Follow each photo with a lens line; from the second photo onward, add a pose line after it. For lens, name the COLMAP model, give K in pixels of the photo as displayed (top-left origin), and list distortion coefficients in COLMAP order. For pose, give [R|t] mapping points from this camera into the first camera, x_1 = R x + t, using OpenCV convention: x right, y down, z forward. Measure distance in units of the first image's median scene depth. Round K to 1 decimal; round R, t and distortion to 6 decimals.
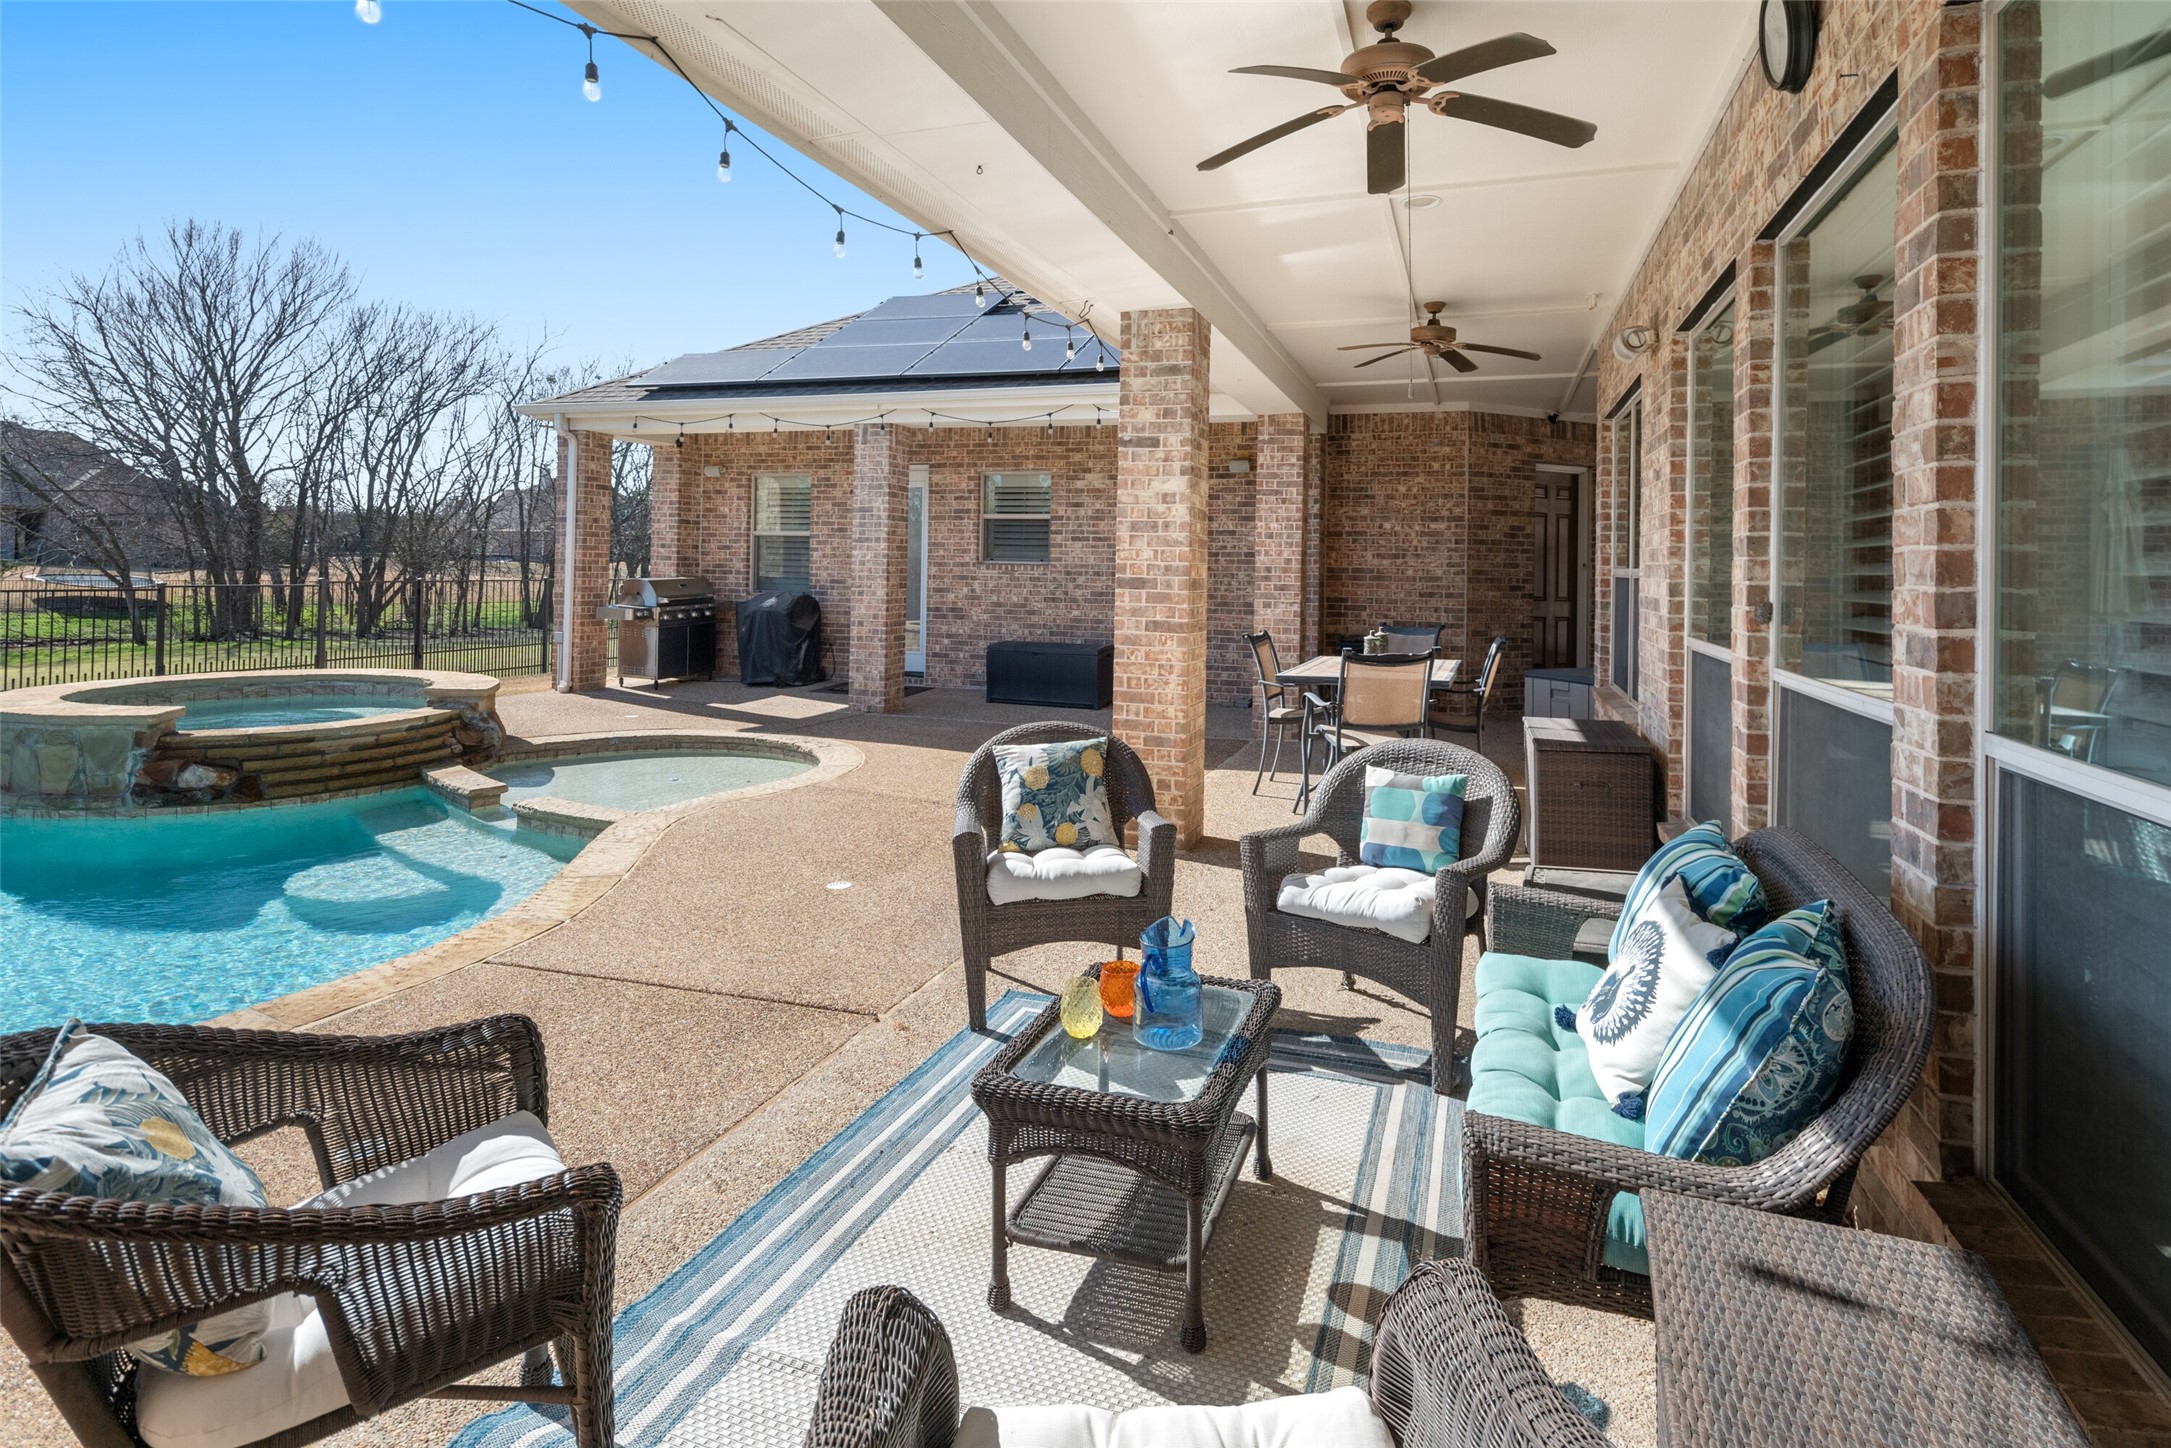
lens RADIAL K [[1039.2, 0, 1084.6], [0, 1039.2, 689.2], [0, 0, 1]] dist [0.001573, -0.000598]
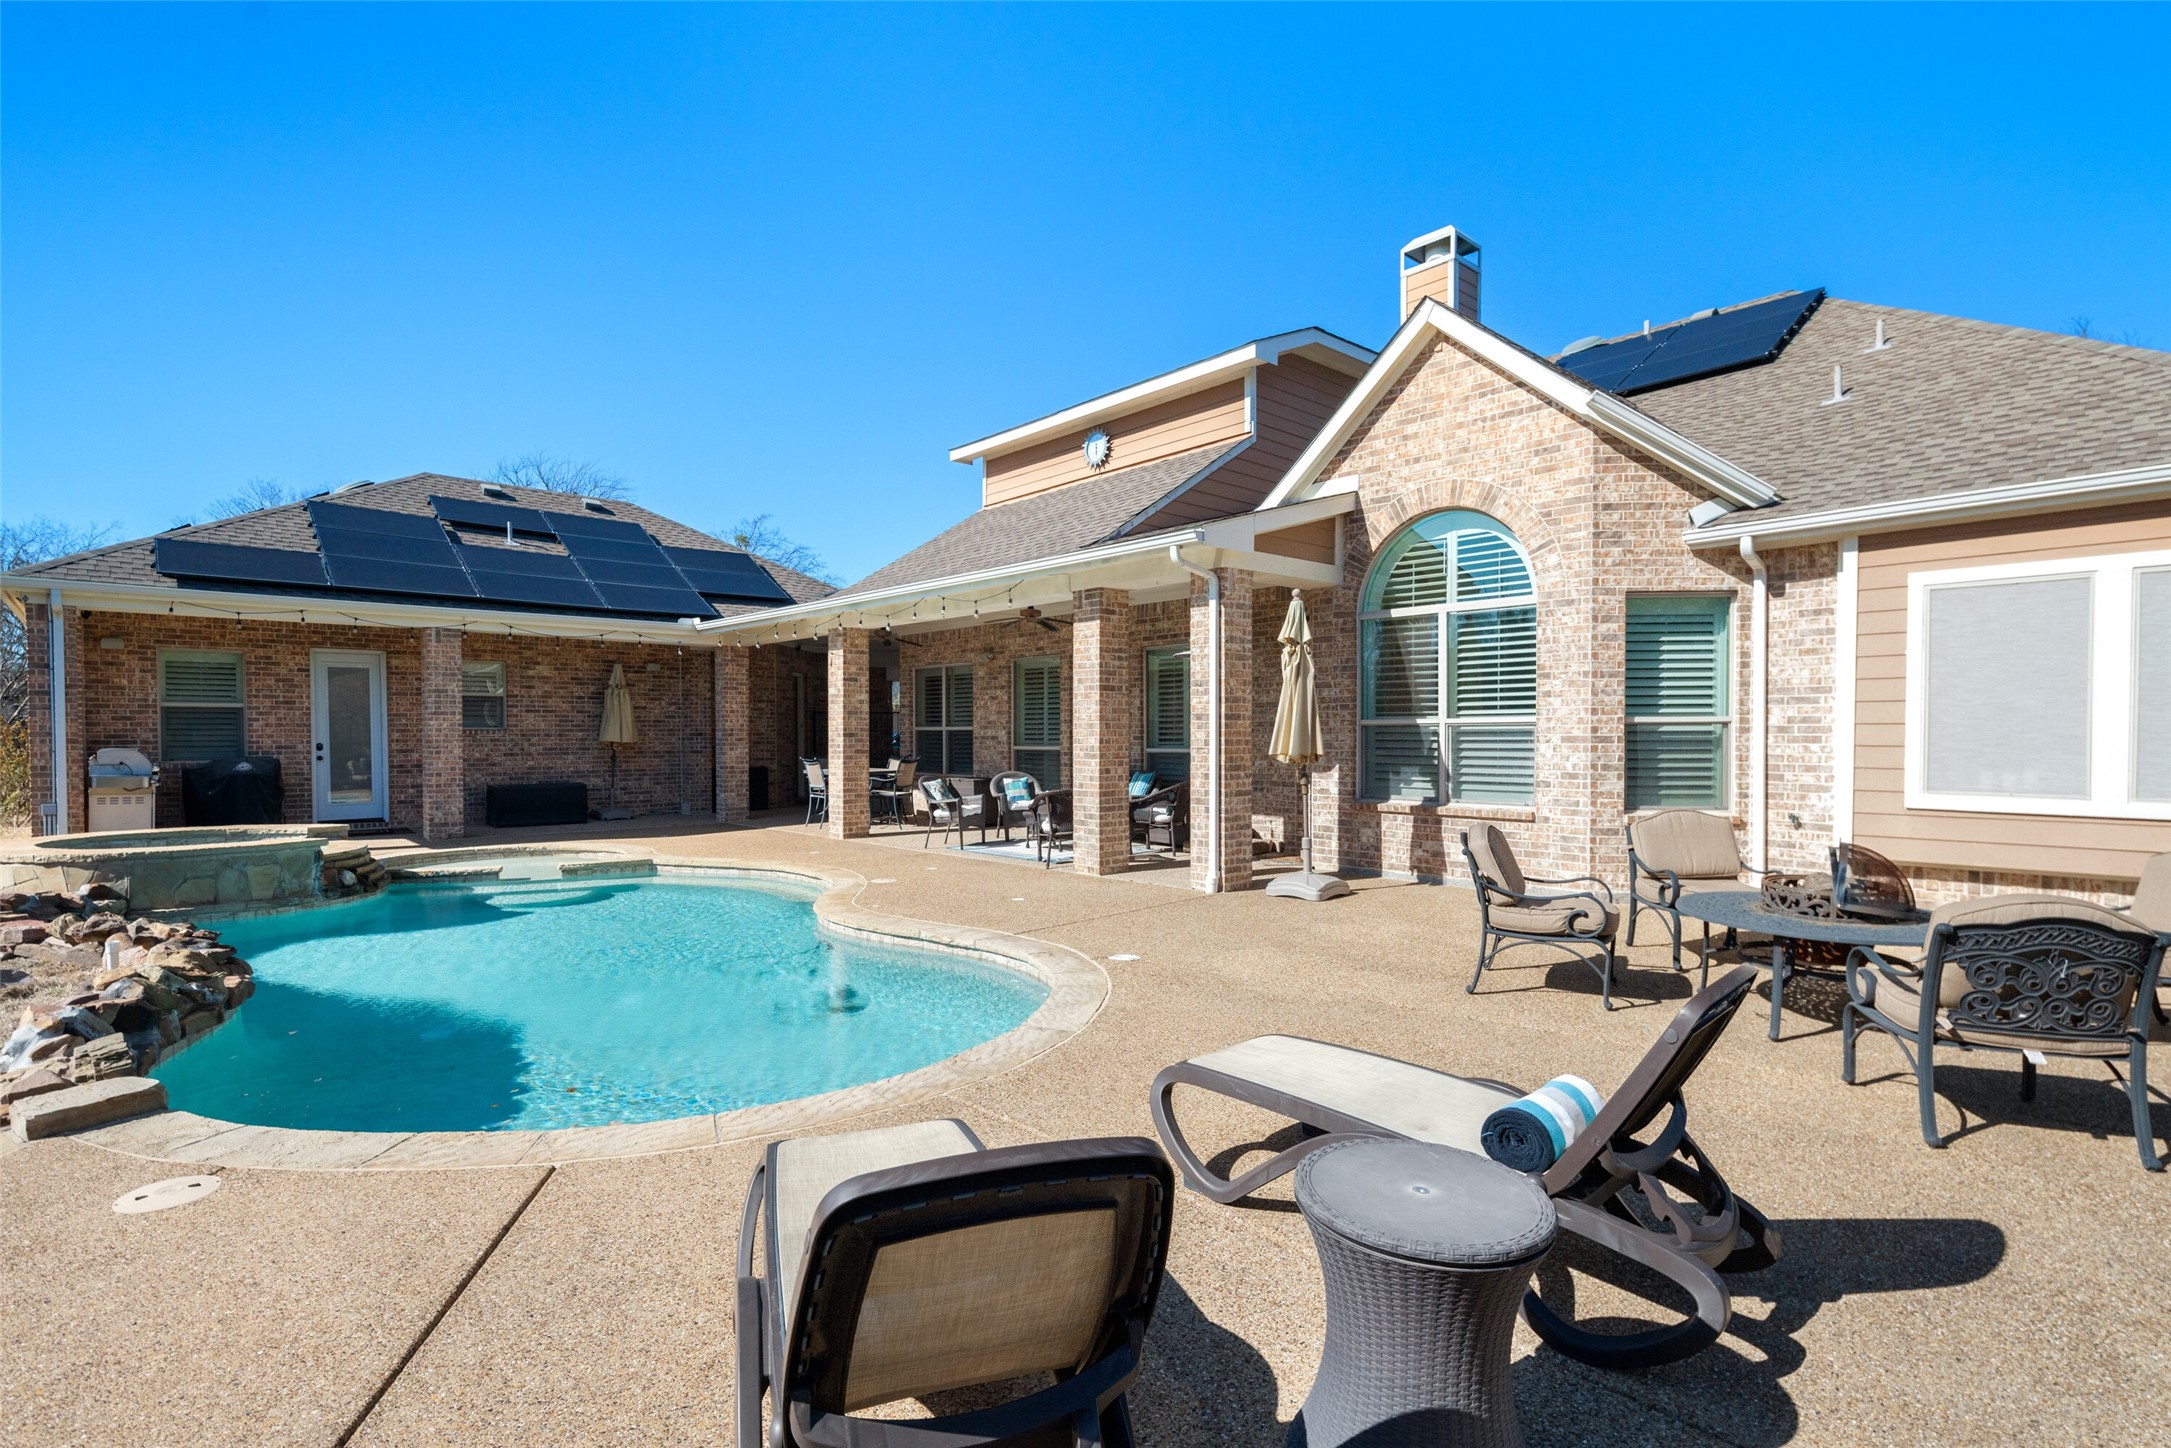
lens RADIAL K [[1034.8, 0, 1084.5], [0, 1034.8, 753.6], [0, 0, 1]] dist [0.000054, -0.000206]
pose [[0.520369, -0.035769, 0.853192, -0.820567], [0.111576, 0.993405, -0.026404, 0.034104], [-0.846621, 0.108935, 0.520928, -0.362472]]
